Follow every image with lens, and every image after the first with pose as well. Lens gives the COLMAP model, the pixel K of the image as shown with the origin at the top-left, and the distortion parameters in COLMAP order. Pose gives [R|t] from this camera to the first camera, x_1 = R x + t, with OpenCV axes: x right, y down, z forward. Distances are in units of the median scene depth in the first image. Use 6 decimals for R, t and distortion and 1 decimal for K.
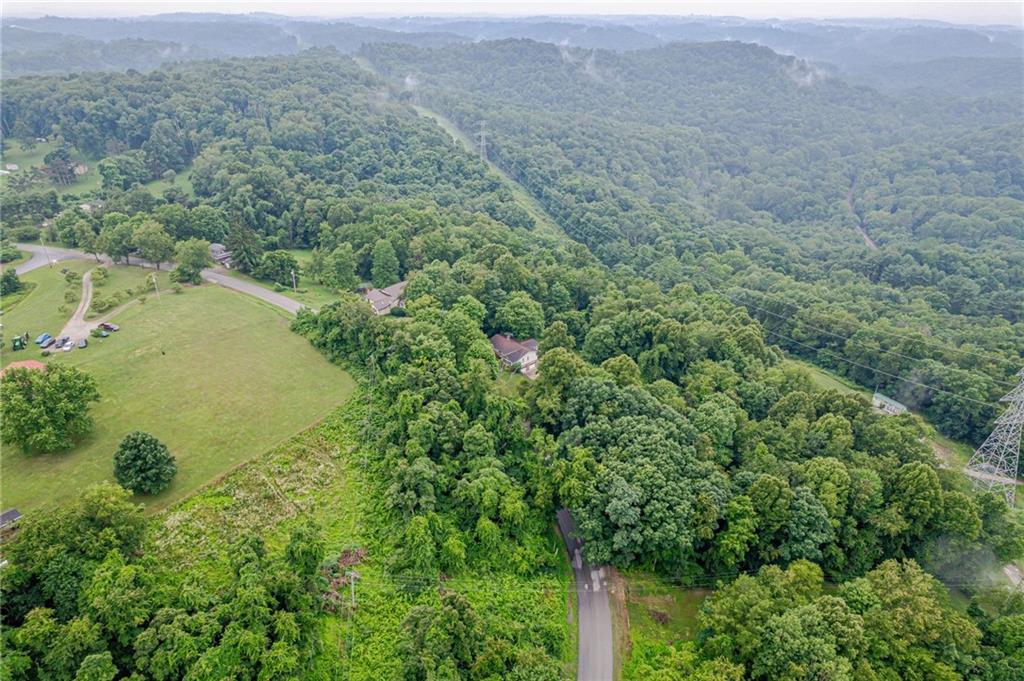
lens RADIAL K [[410.8, 0, 515.3], [0, 410.8, 348.4], [0, 0, 1]] dist [0.007784, -0.000084]
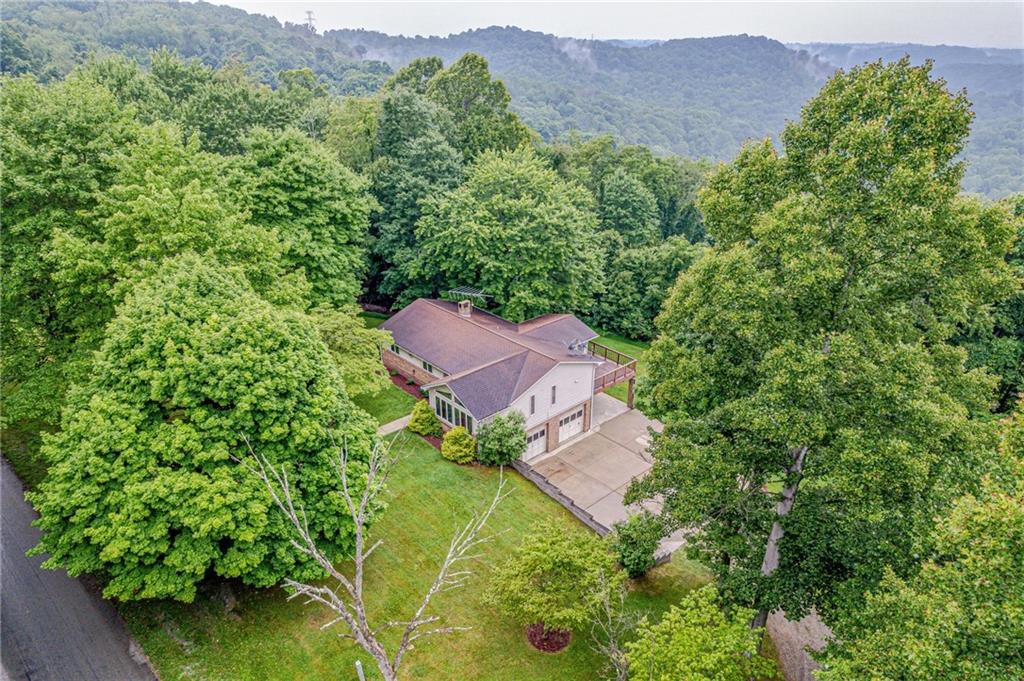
lens RADIAL K [[416.9, 0, 508.5], [0, 416.9, 341.0], [0, 0, 1]] dist [0.010361, -0.000170]
pose [[0.999856, -0.010206, 0.013559, 0.004516], [0.011371, 0.995981, -0.088841, 0.014419], [-0.012598, 0.088982, 0.995954, 0.753427]]
